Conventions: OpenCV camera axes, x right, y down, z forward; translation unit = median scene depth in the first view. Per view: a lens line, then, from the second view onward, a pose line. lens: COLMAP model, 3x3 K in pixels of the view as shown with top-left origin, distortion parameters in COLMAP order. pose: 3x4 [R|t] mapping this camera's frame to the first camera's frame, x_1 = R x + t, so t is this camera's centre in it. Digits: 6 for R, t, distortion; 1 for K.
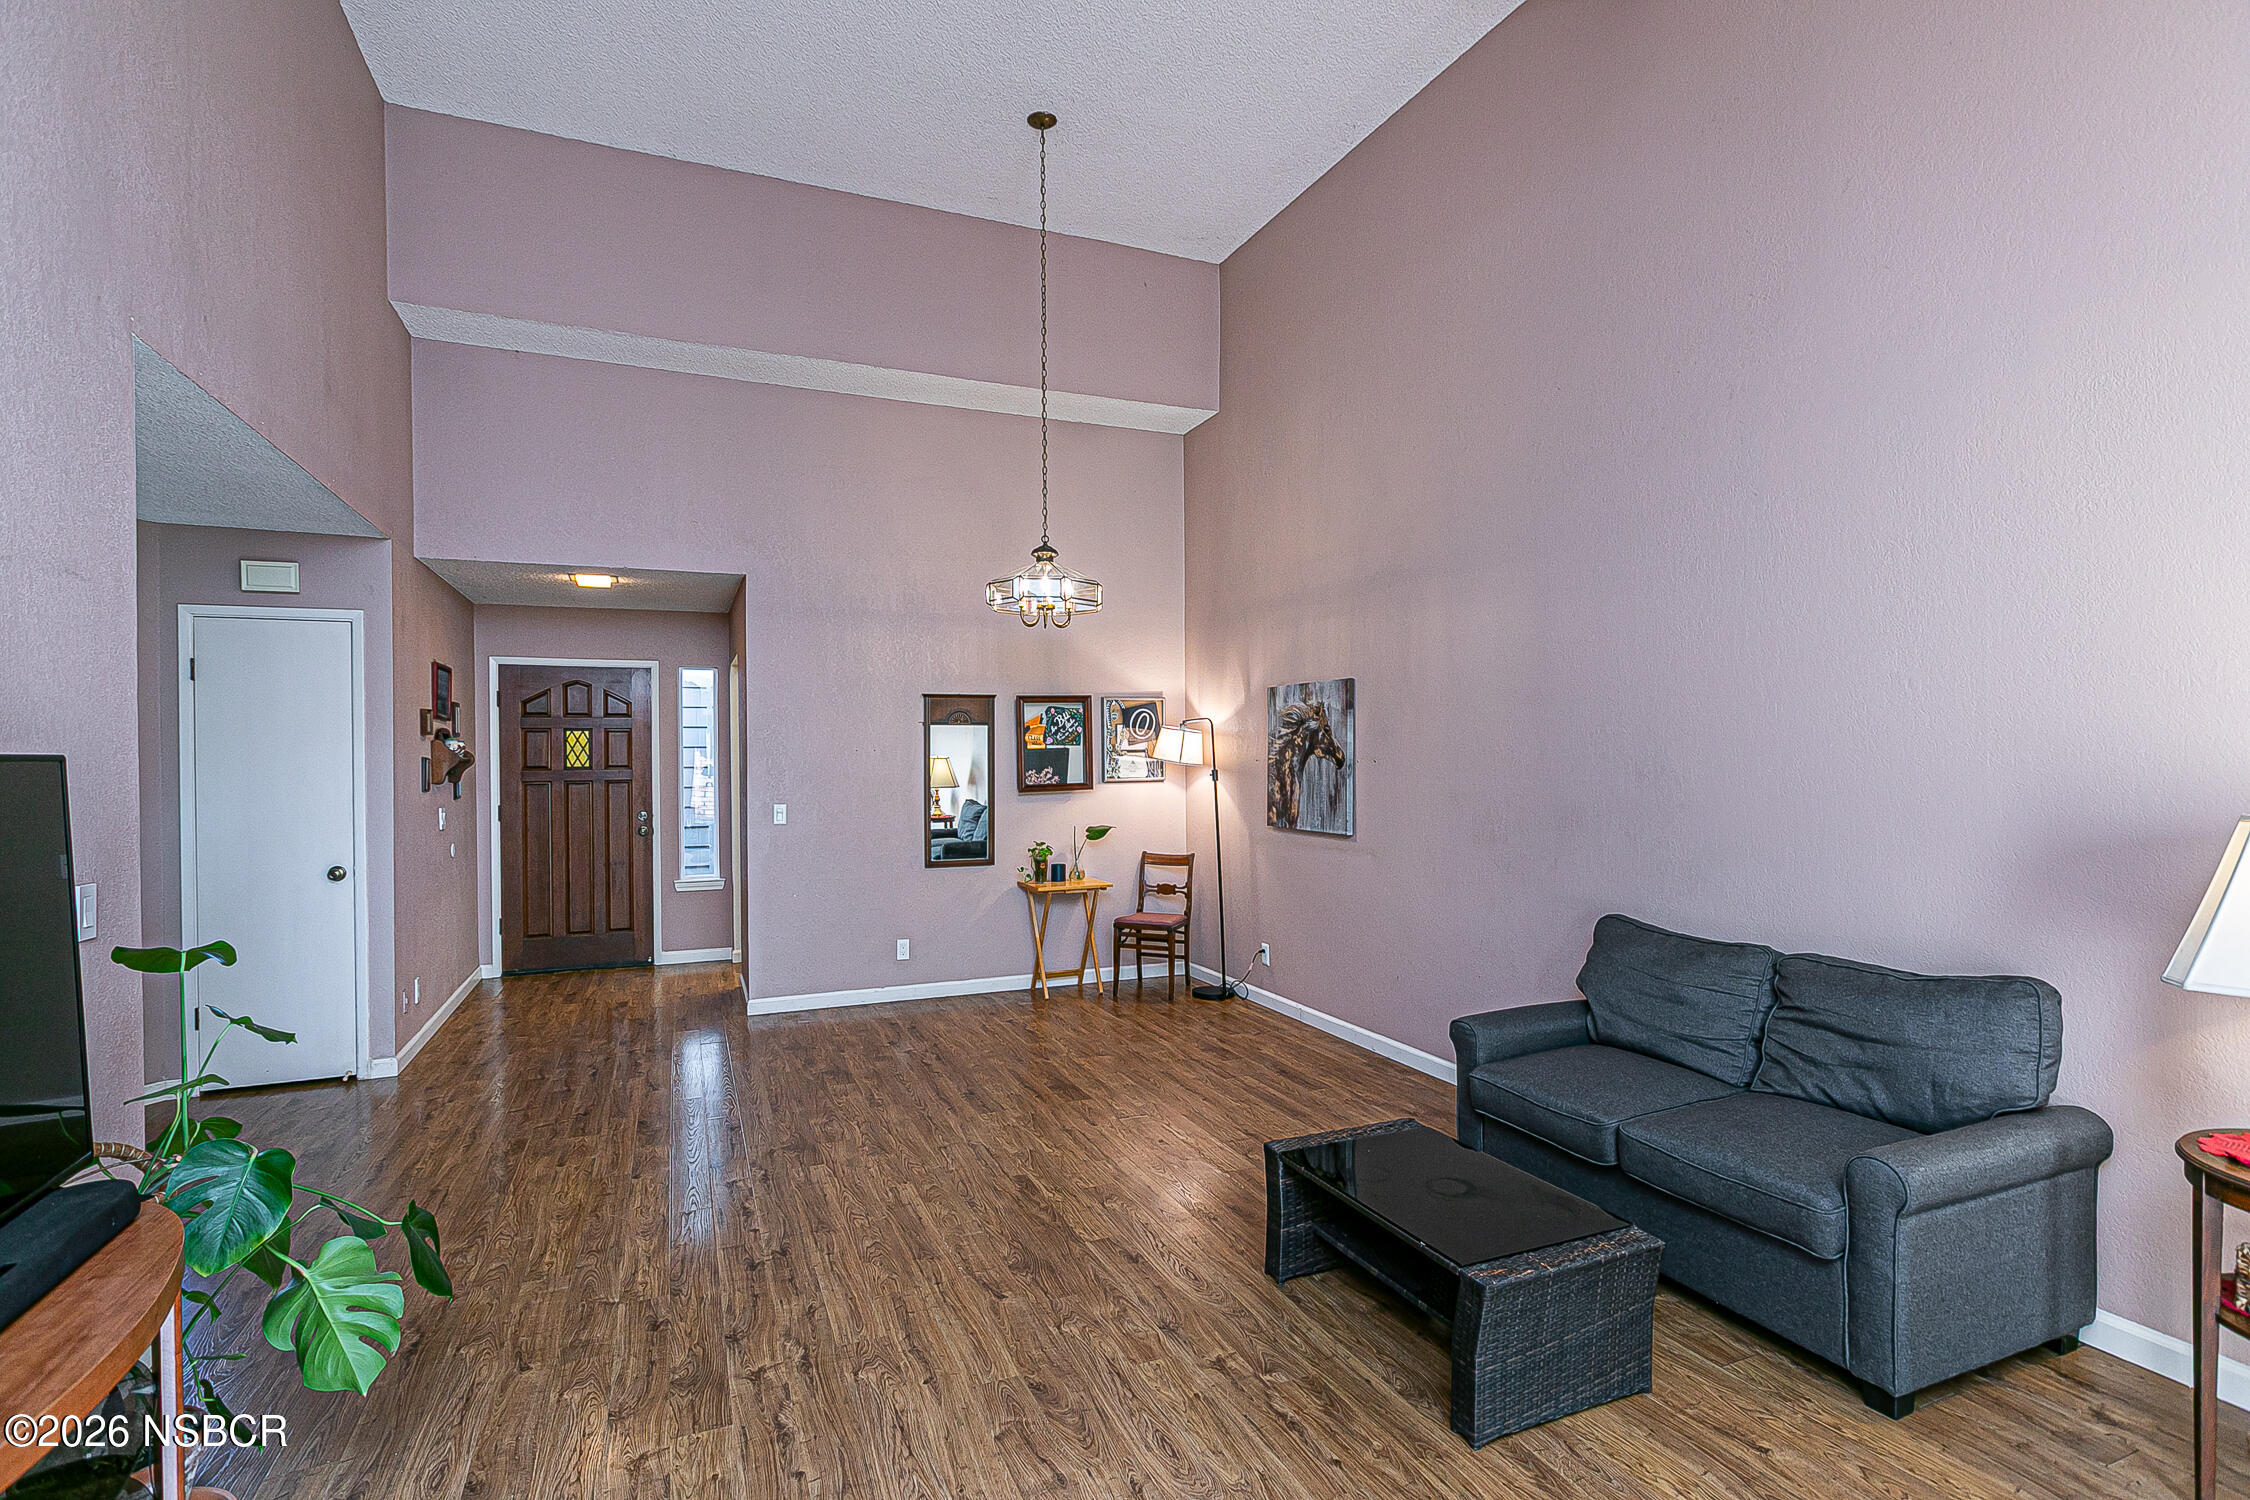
lens RADIAL K [[1067.1, 0, 1125.0], [0, 1067.1, 750.0], [0, 0, 1]] dist [-0.000536, -0.000015]
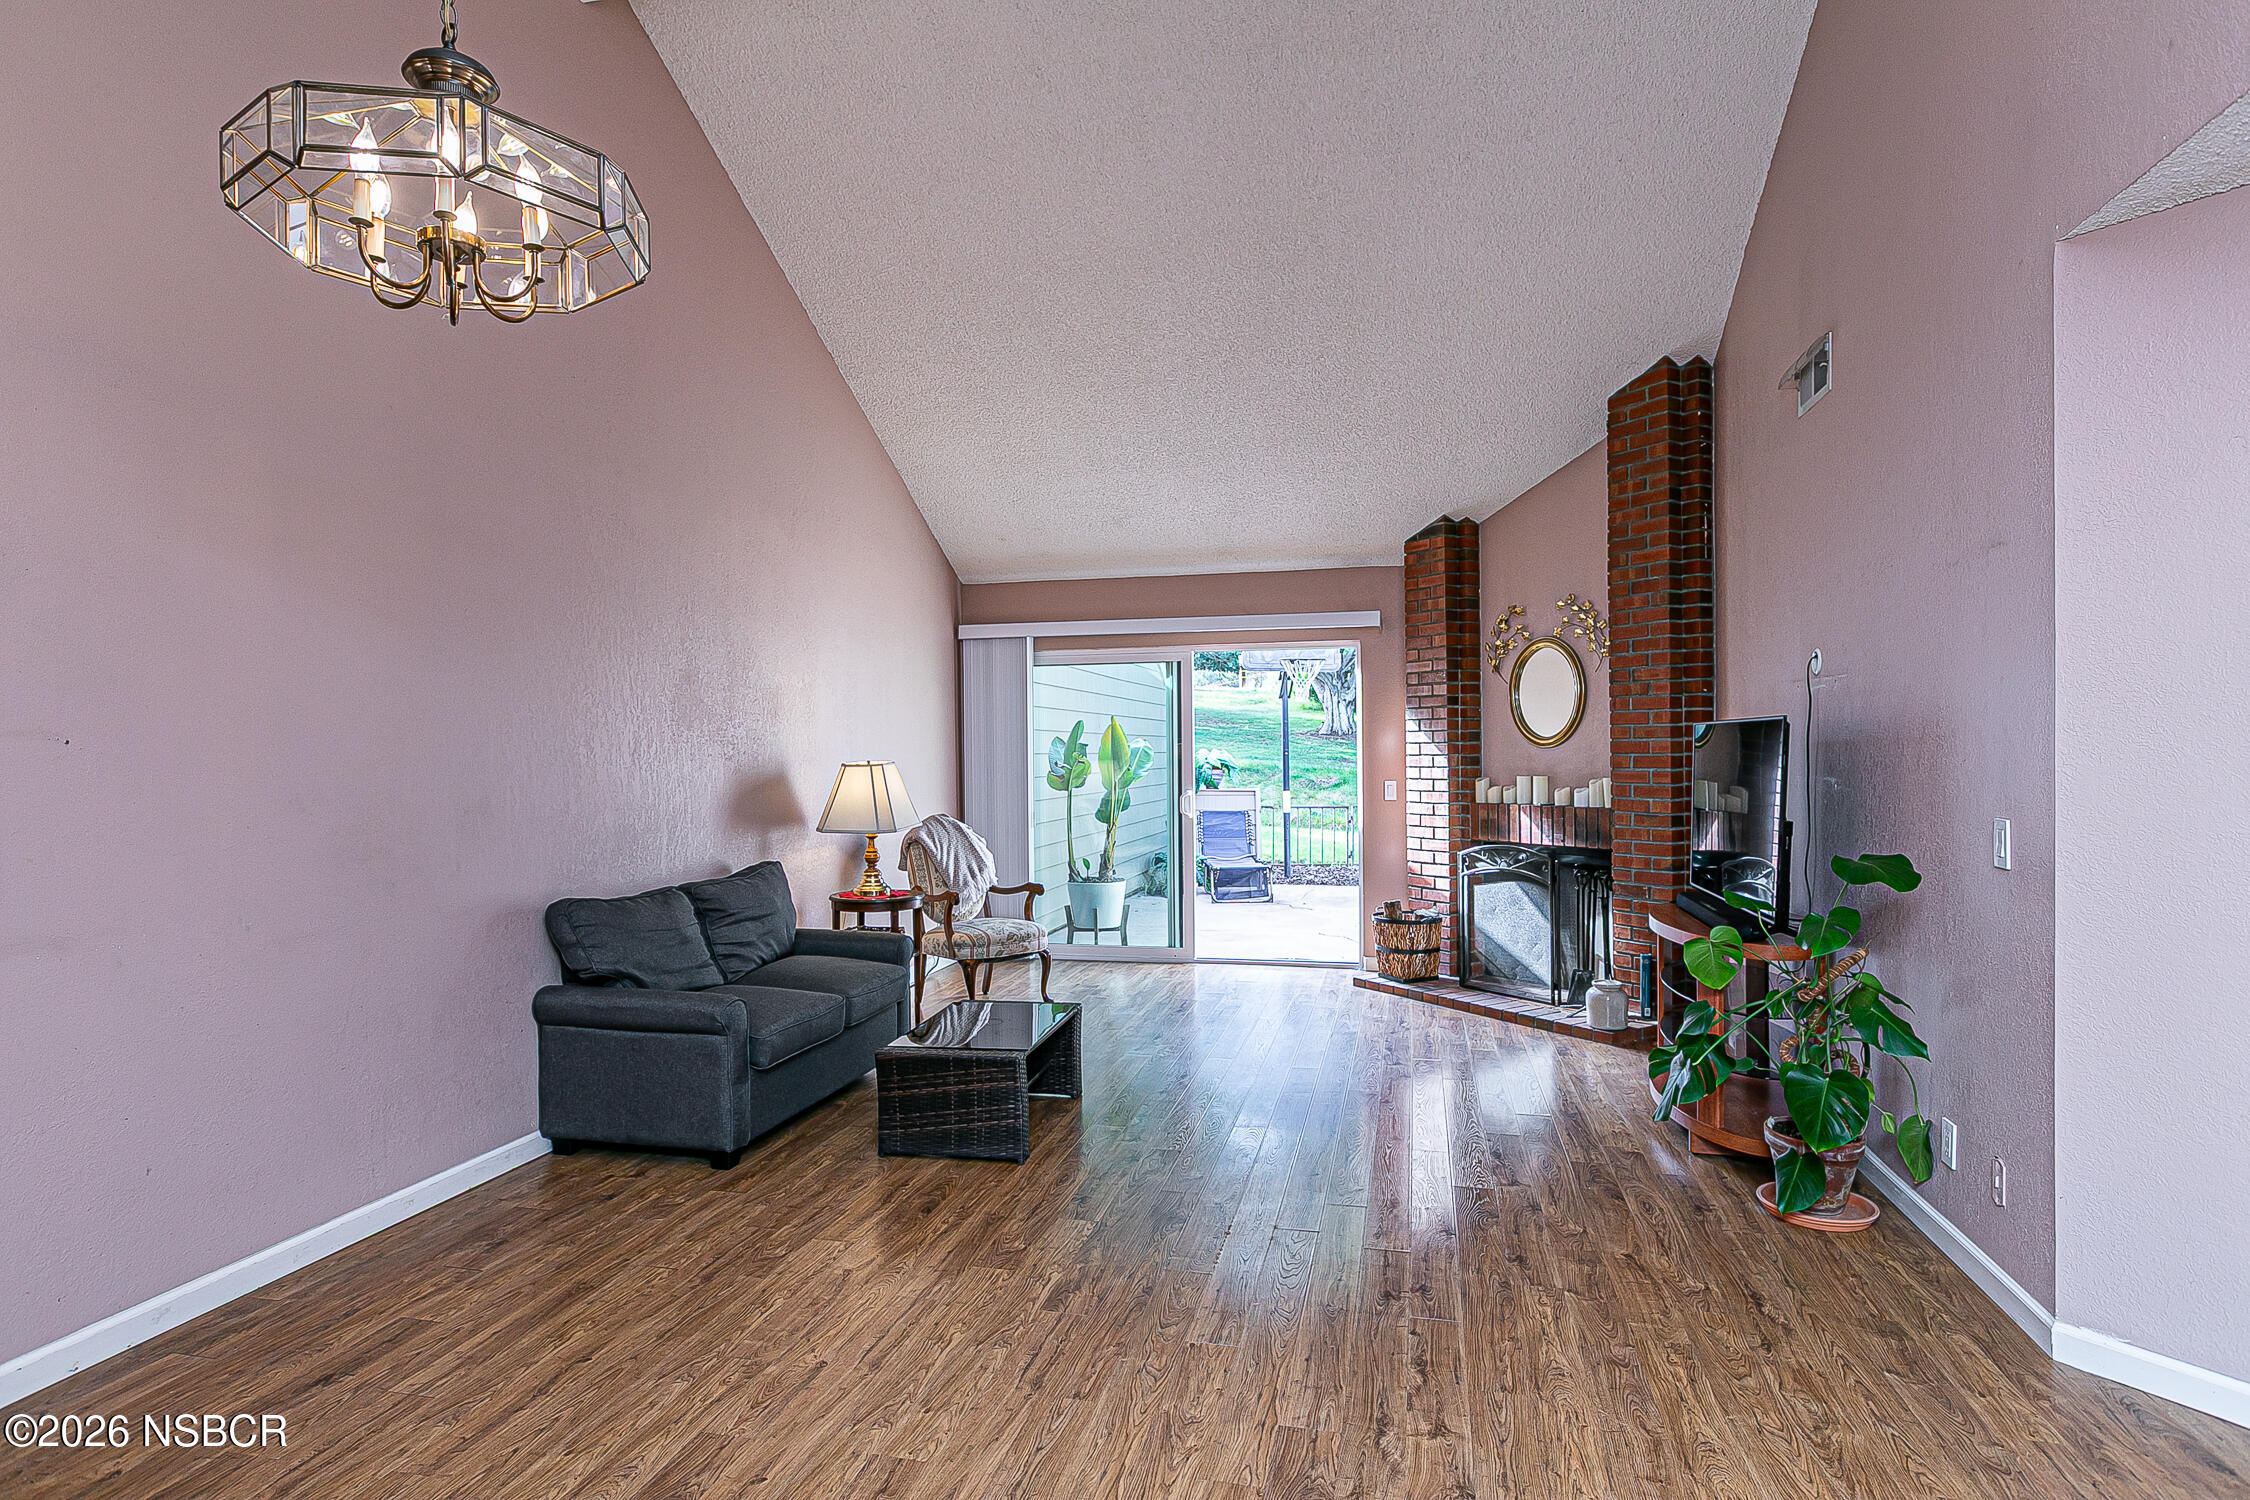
lens RADIAL K [[1206.0, 0, 1125.0], [0, 1206.0, 750.0], [0, 0, 1]] dist [0.000286, 0.000205]
pose [[-0.802576, 0.015800, 0.596341, -0.381534], [0.011993, 0.999874, -0.010352, 0.021625], [-0.596429, -0.001157, -0.802665, 0.987672]]
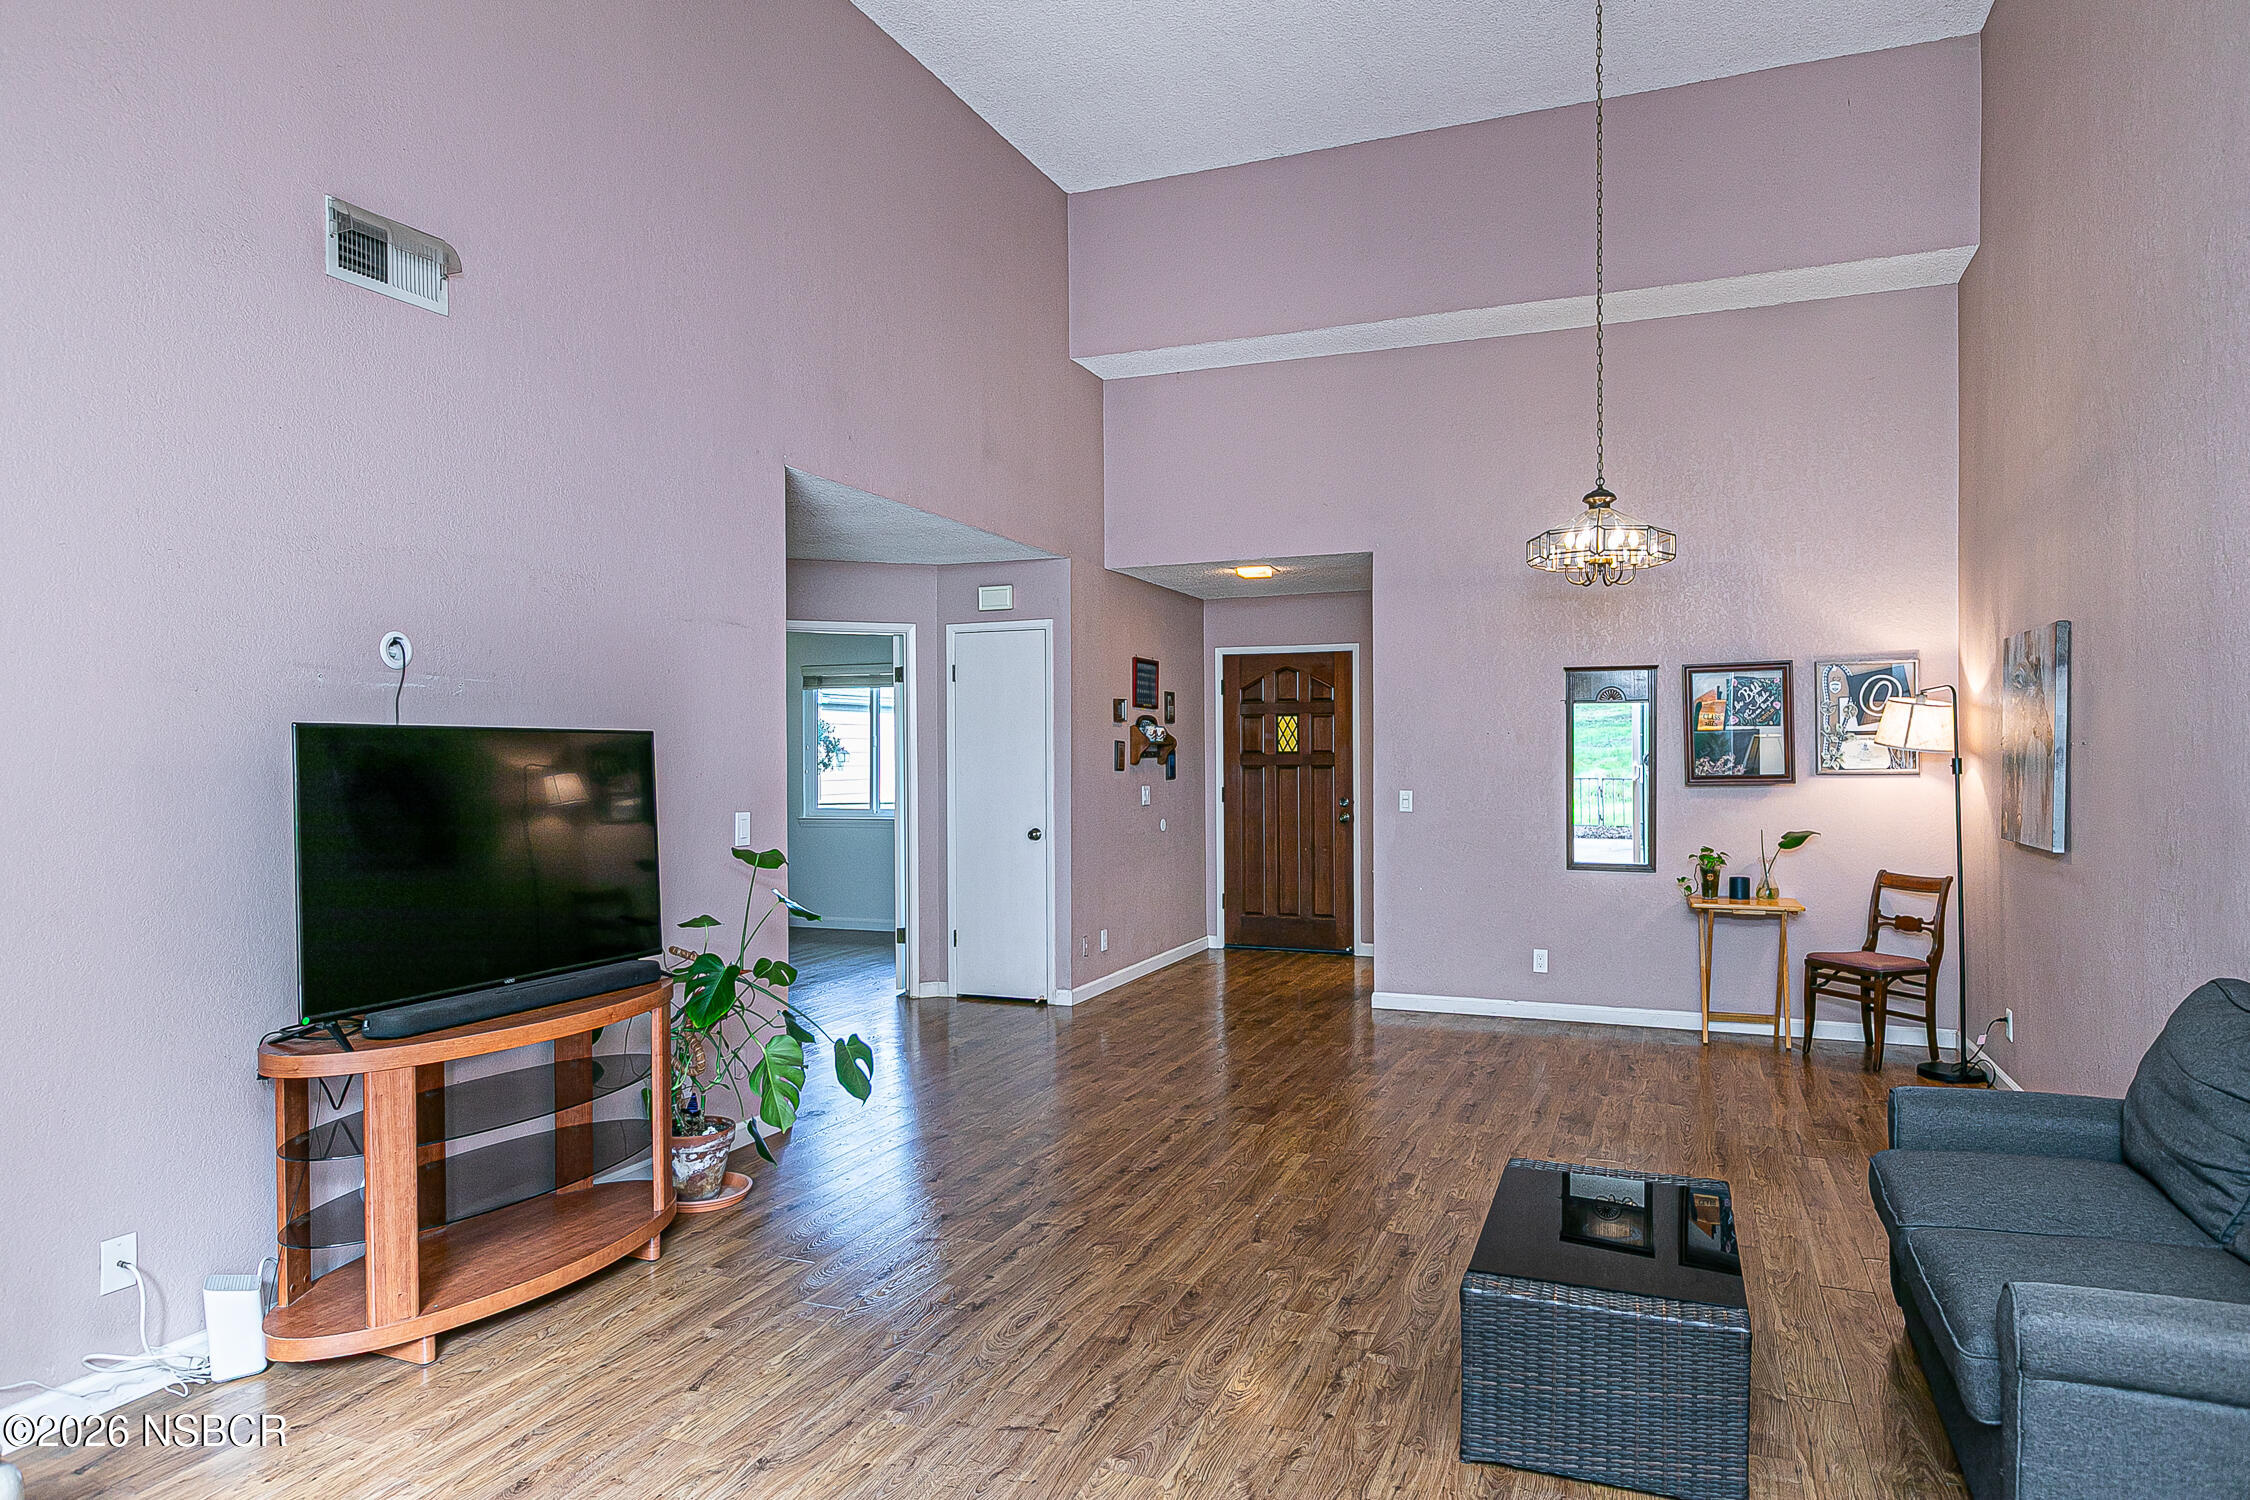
lens RADIAL K [[1342.1, 0, 1125.0], [0, 1342.1, 750.0], [0, 0, 1]] dist [-0.006772, -0.001150]
pose [[0.705083, 0.003345, -0.709117, 0.349423], [0.001401, 0.999980, 0.006110, 0.007492], [0.709124, -0.005301, 0.705064, -0.014809]]
